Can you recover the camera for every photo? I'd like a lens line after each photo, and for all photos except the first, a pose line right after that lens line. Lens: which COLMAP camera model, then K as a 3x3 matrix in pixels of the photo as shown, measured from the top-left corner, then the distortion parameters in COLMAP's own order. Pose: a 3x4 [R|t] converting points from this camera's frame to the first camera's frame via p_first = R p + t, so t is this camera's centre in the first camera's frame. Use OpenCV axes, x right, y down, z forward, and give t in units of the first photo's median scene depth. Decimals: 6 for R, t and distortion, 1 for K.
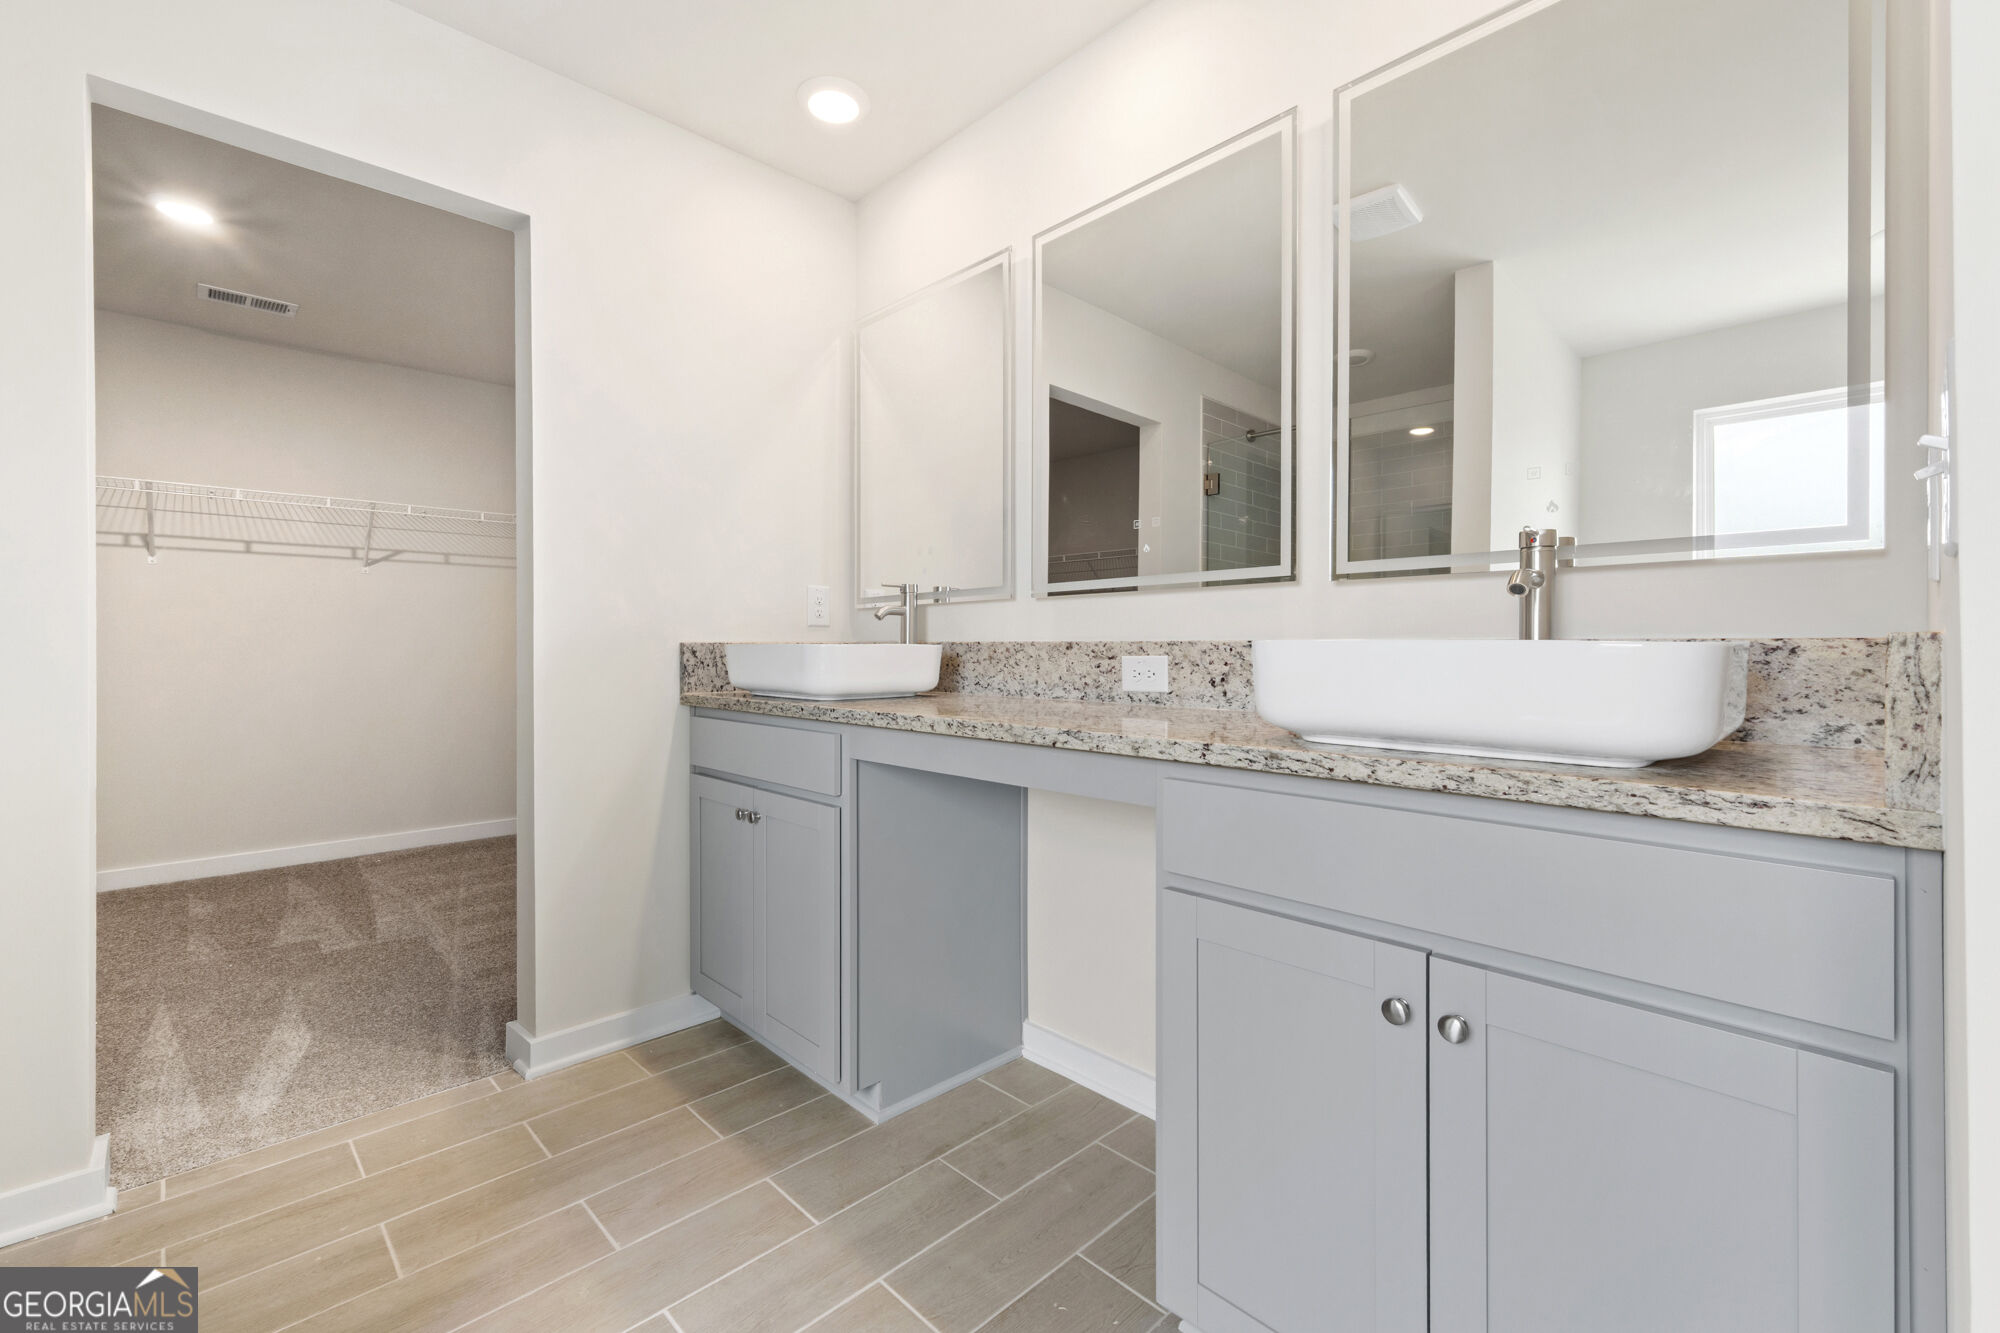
lens RADIAL K [[867.8, 0, 998.8], [0, 867.8, 647.1], [0, 0, 1]] dist [0.002146, -0.000257]
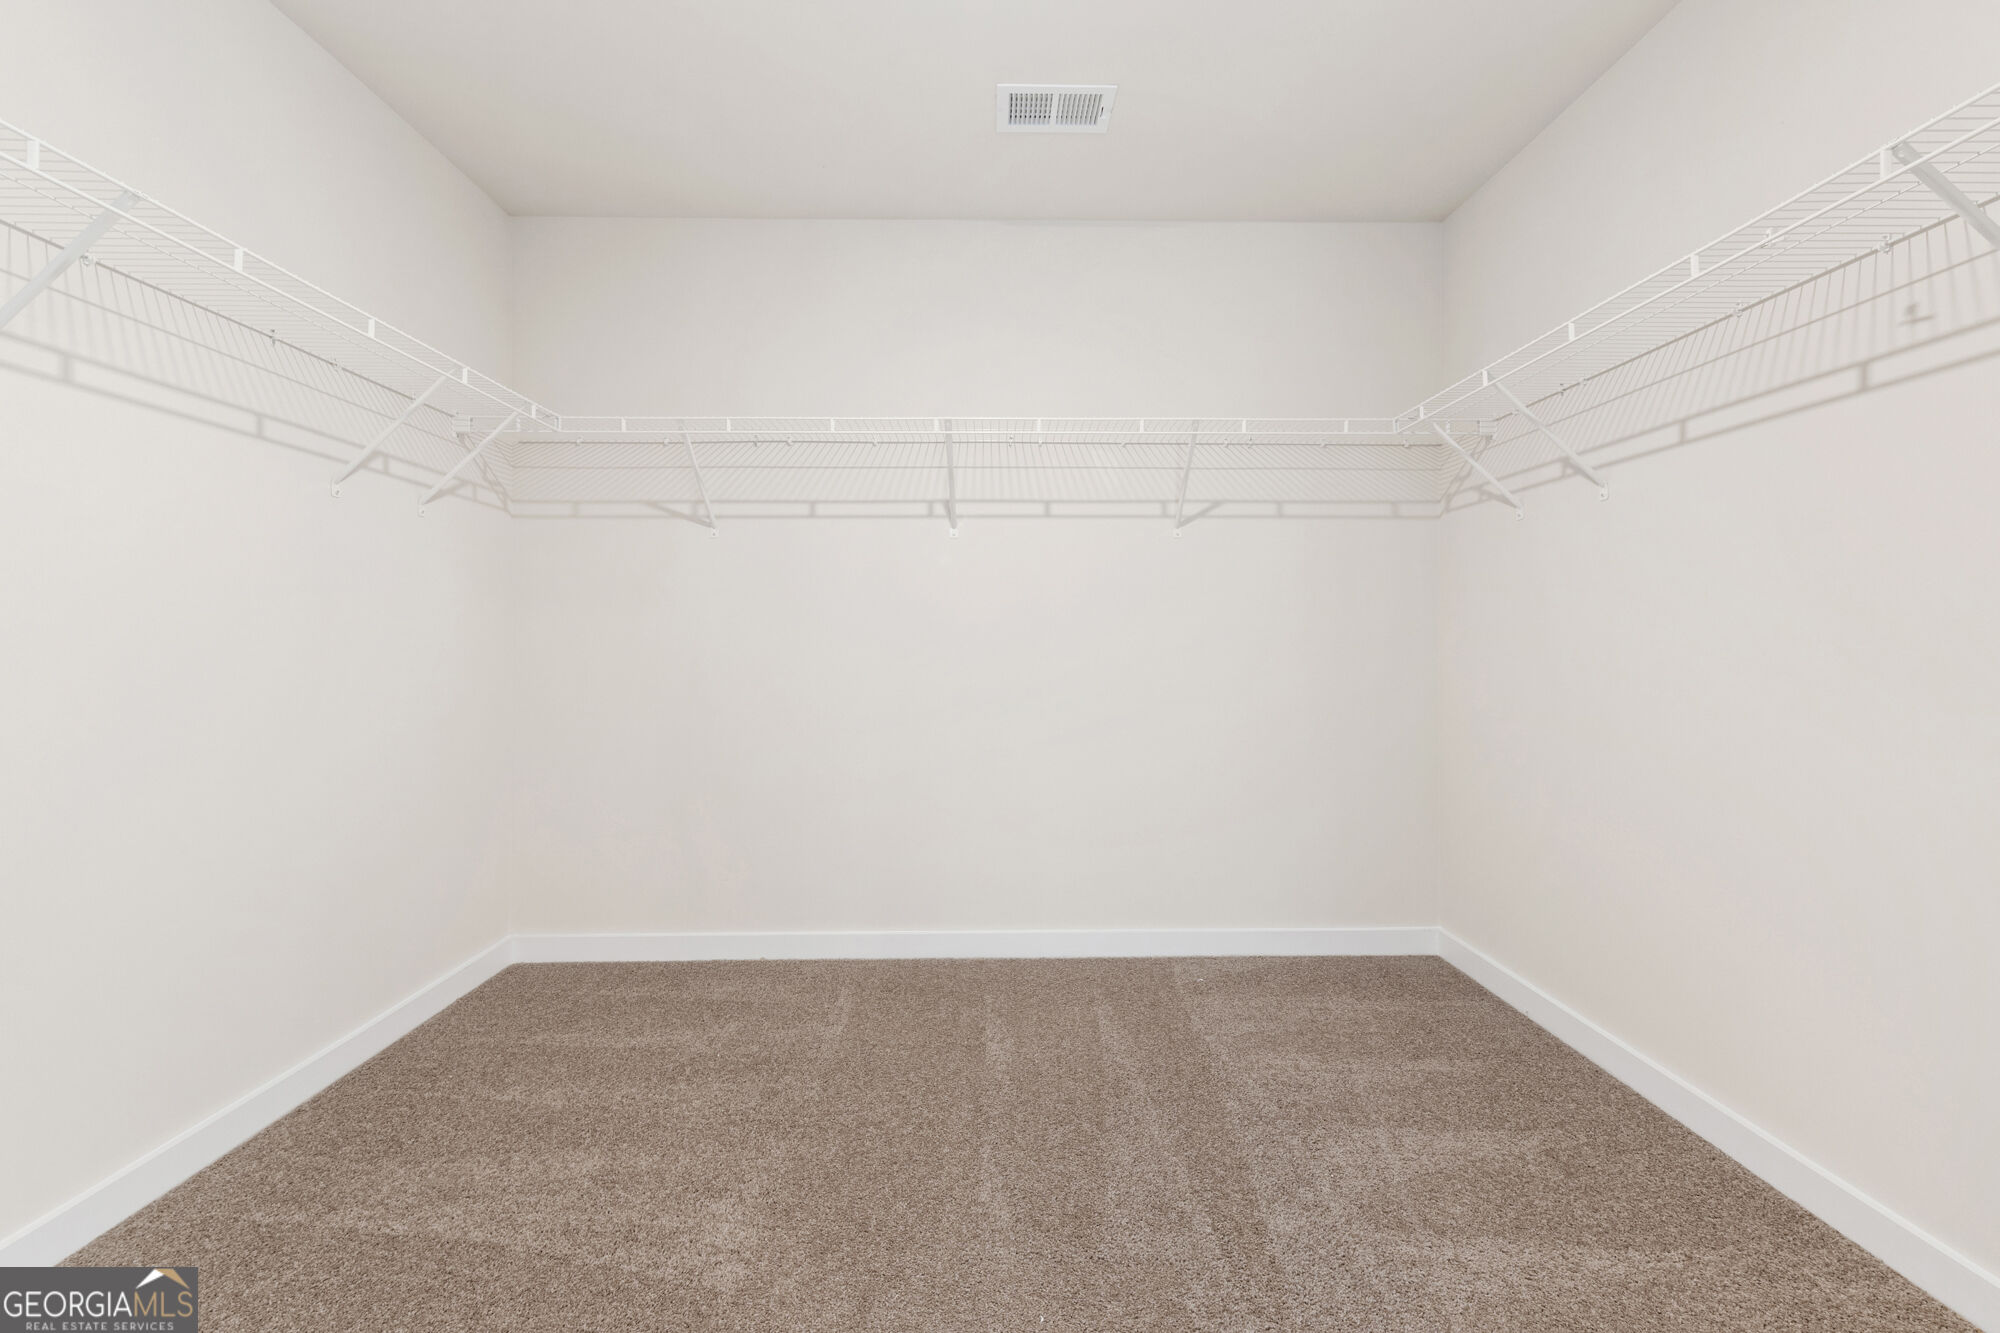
lens RADIAL K [[867.8, 0, 998.1], [0, 867.8, 662.7], [0, 0, 1]] dist [0.002146, -0.000257]
pose [[0.735594, 0.001913, -0.677420, -0.404429], [0.000172, 0.999995, 0.003010, 0.012150], [0.677423, -0.002331, 0.735590, 0.439759]]
